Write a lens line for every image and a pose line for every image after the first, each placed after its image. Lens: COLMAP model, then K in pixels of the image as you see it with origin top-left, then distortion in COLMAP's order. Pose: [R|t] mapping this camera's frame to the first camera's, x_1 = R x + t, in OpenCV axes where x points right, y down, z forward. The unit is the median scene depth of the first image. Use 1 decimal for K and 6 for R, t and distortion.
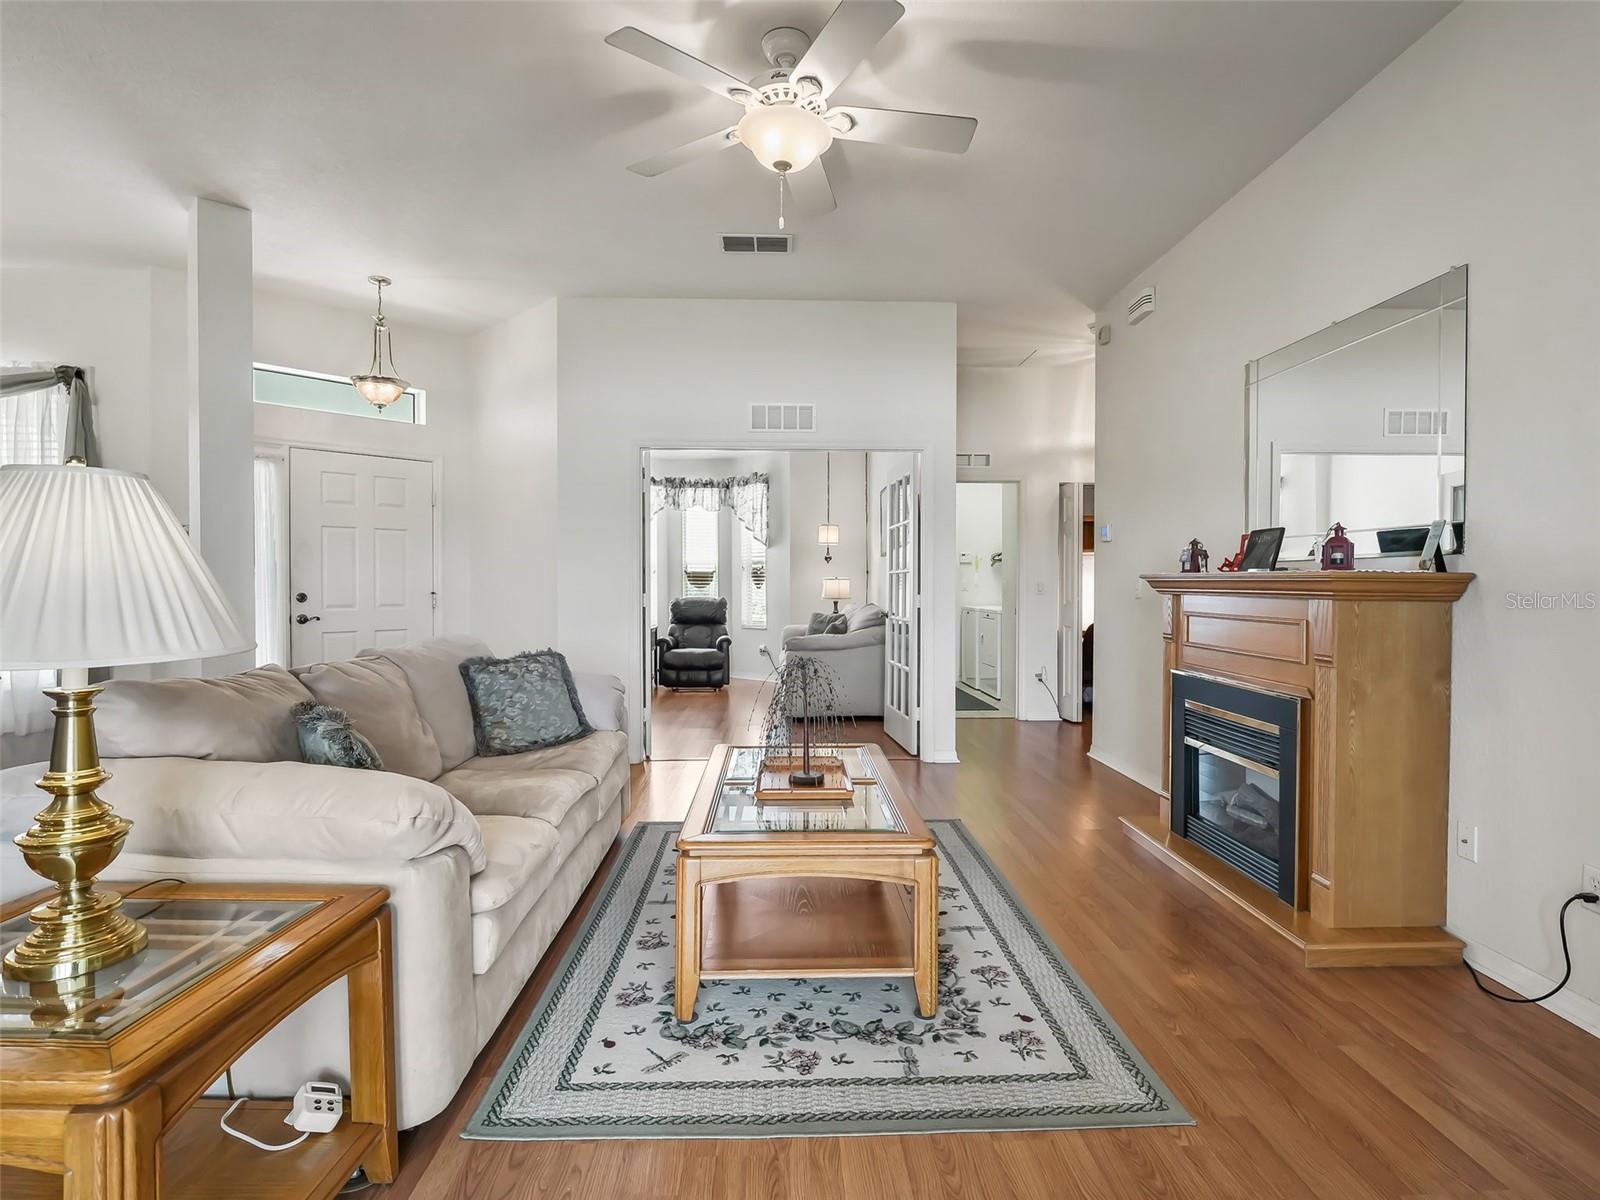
lens RADIAL K [[812.1, 0, 806.9], [0, 812.1, 596.4], [0, 0, 1]] dist [-0.009675, 0.000433]
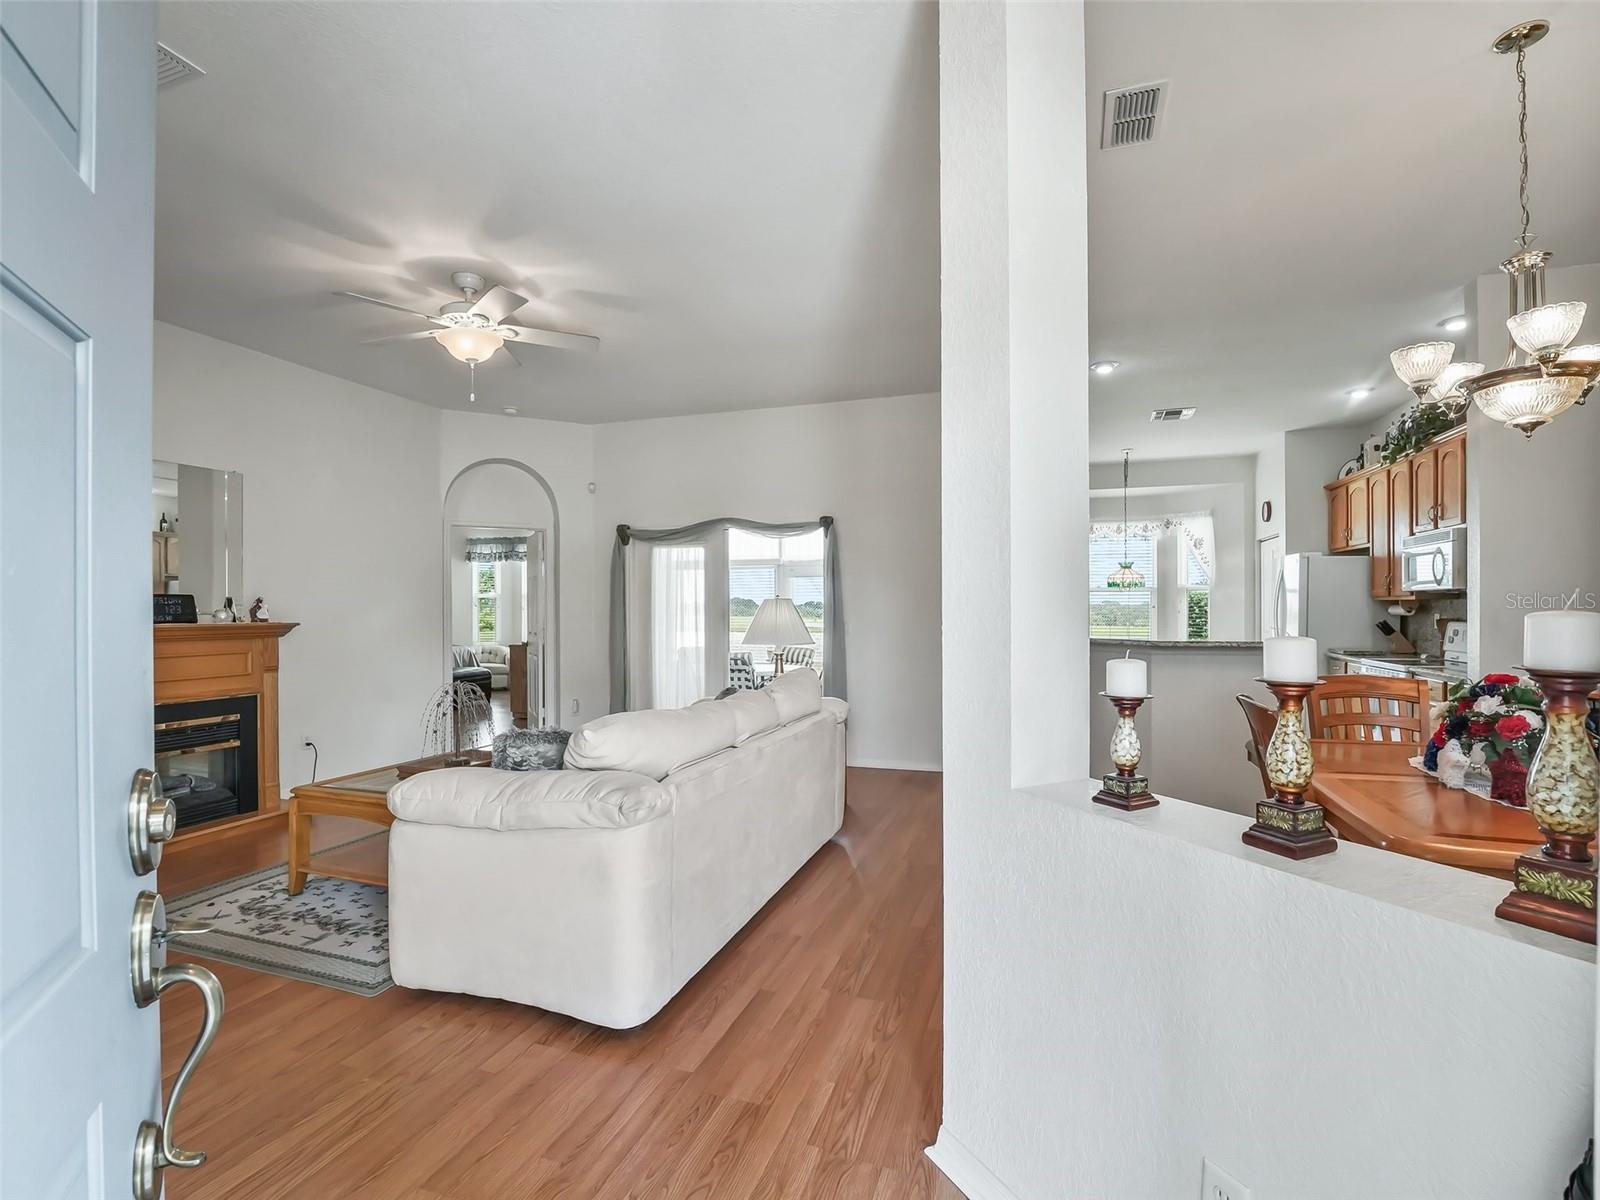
lens RADIAL K [[754.3, 0, 808.1], [0, 754.3, 610.4], [0, 0, 1]] dist [-0.023565, 0.000564]
pose [[0.939166, 0.000133, -0.343464, 1.454953], [-0.004184, 0.999930, -0.011054, -0.057066], [0.343438, 0.011819, 0.939101, -0.042999]]
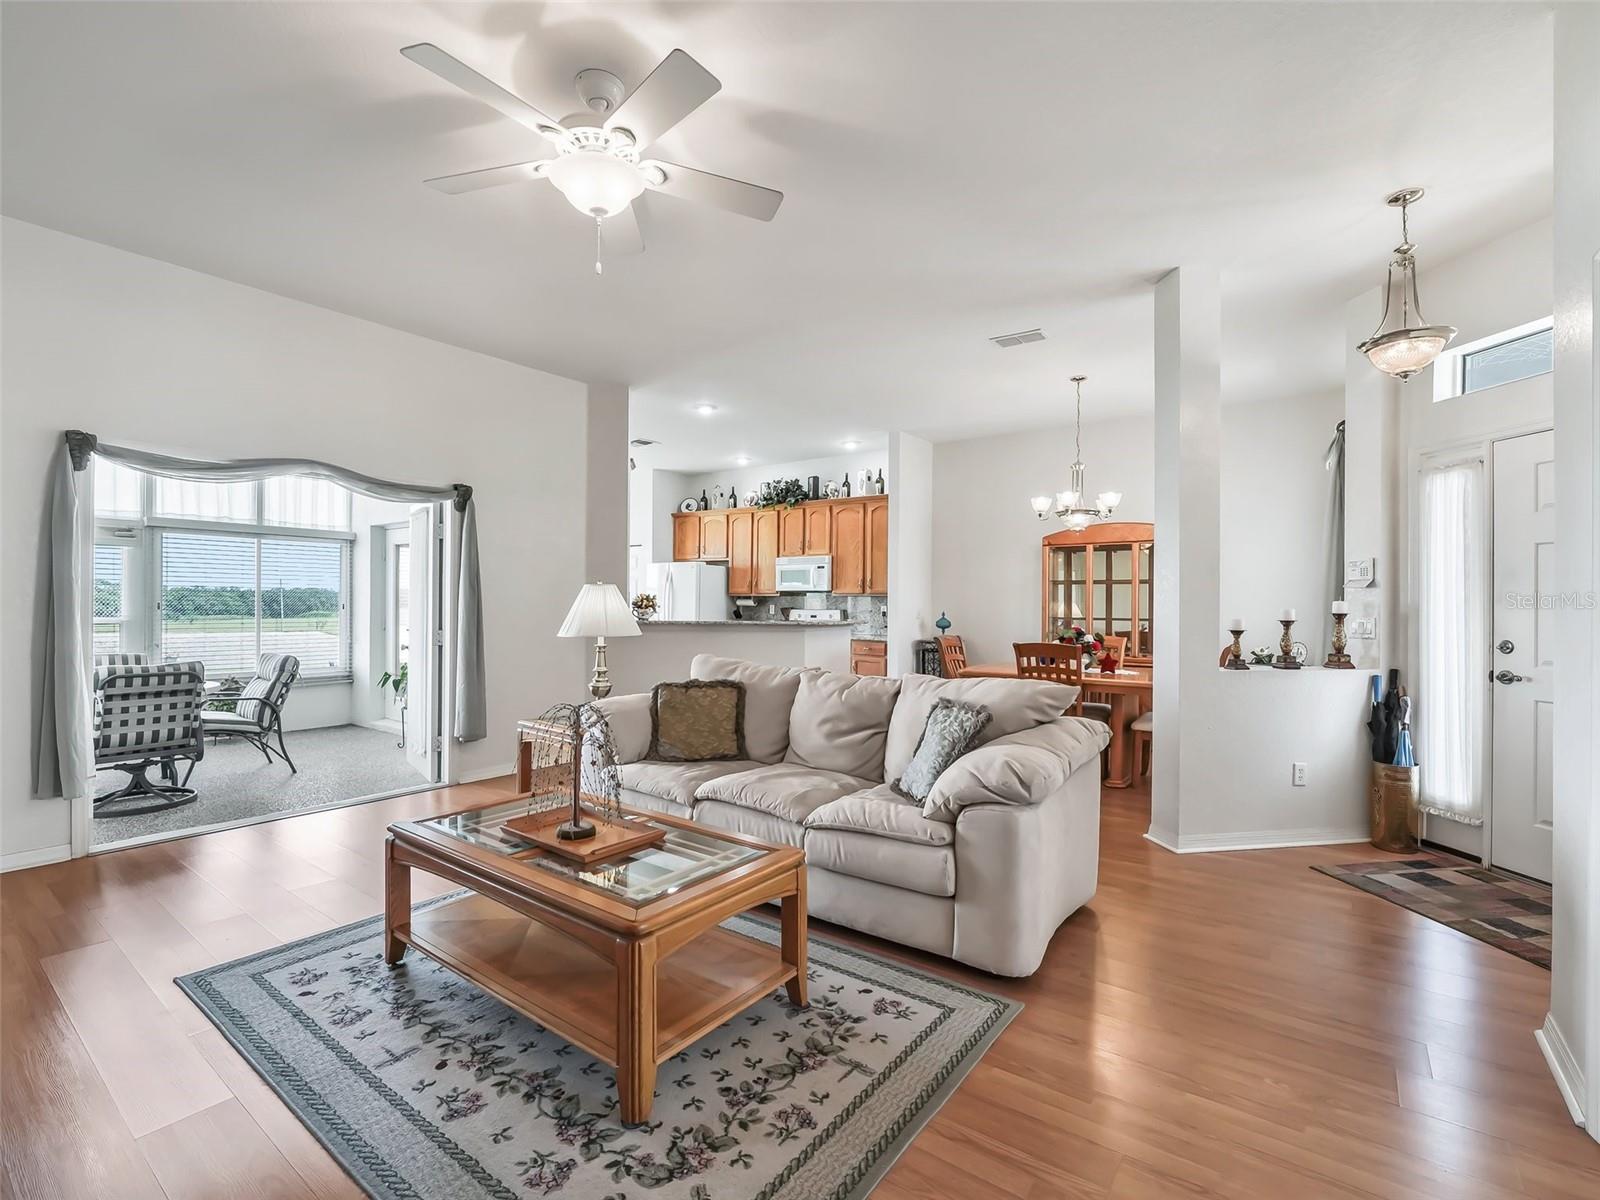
lens RADIAL K [[735.0, 0, 799.8], [0, 735.0, 602.0], [0, 0, 1]] dist [-0.015900, -0.000055]
pose [[0.619990, 0.008179, 0.784567, -0.668713], [0.003616, 0.999905, -0.013282, -0.041252], [-0.784601, 0.011072, 0.619902, 0.416250]]
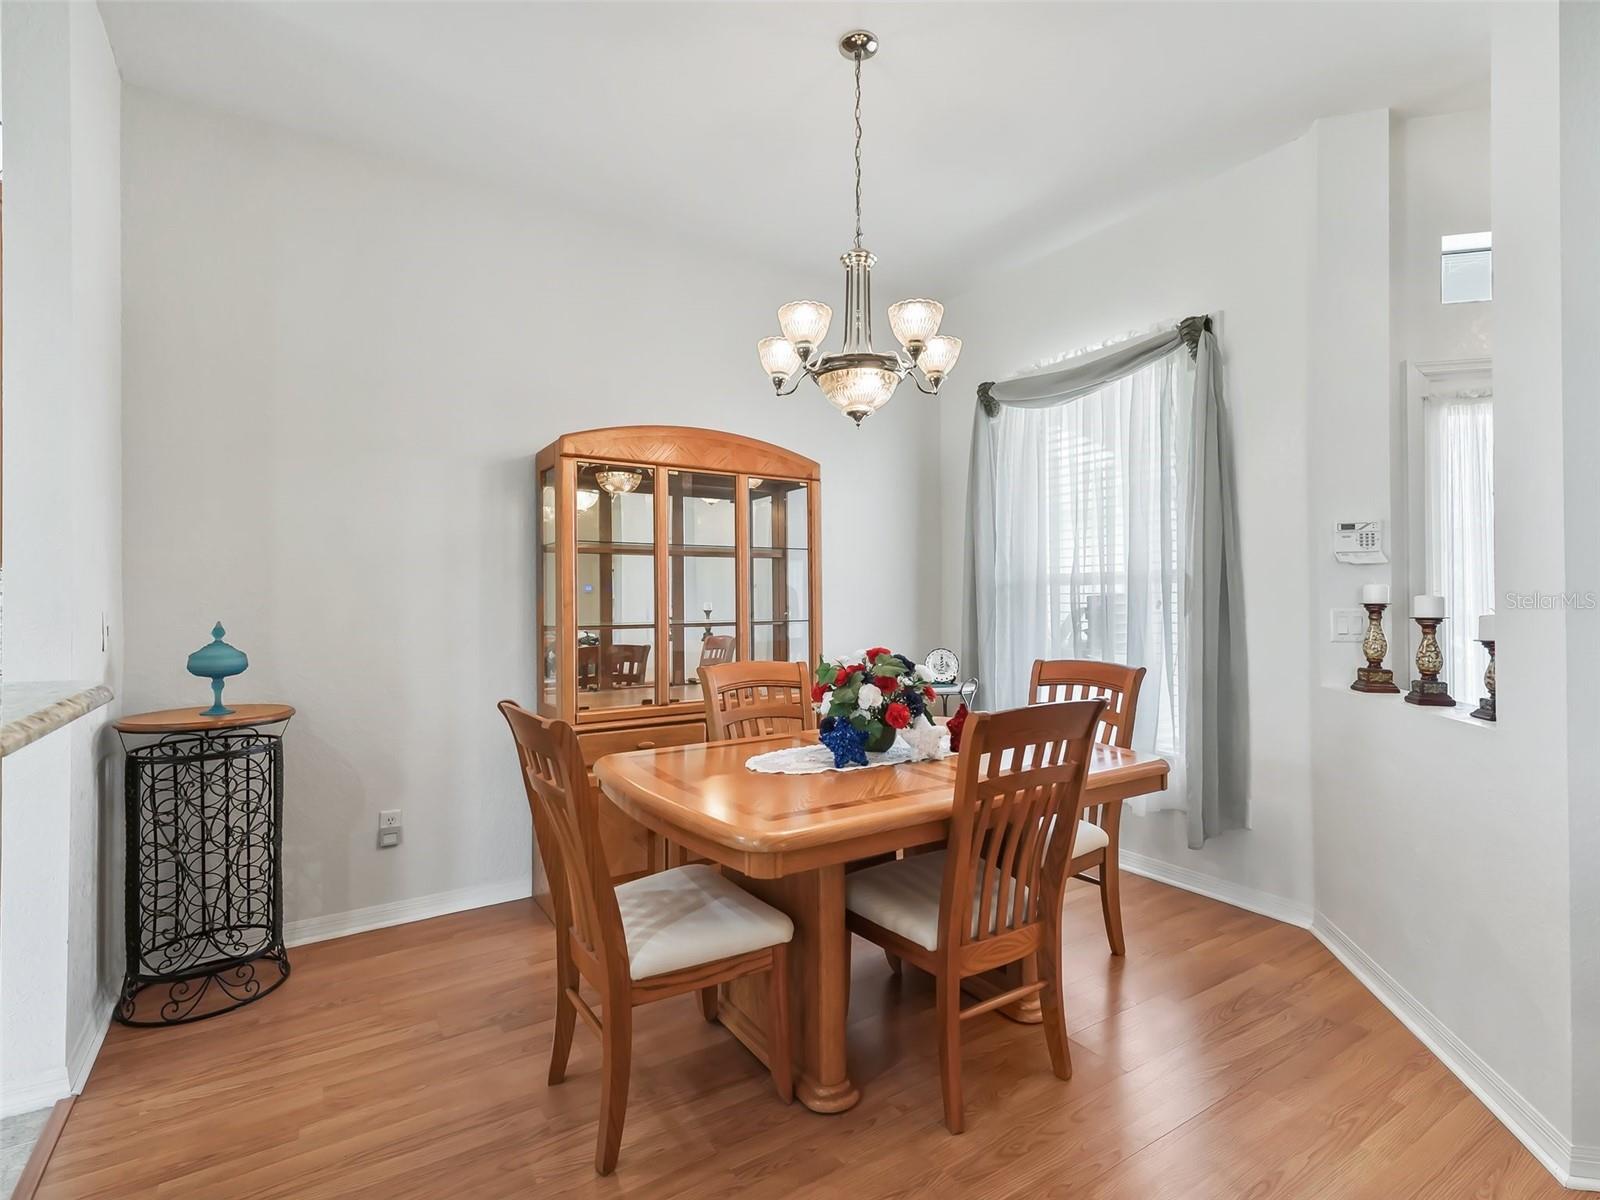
lens RADIAL K [[777.7, 0, 800.8], [0, 777.7, 589.6], [0, 0, 1]] dist [0.037830, -0.014843]
pose [[-0.519374, 0.017882, 0.854360, 1.094564], [0.018829, 0.999778, -0.009480, -0.062103], [-0.854340, 0.011163, -0.519595, 1.958877]]
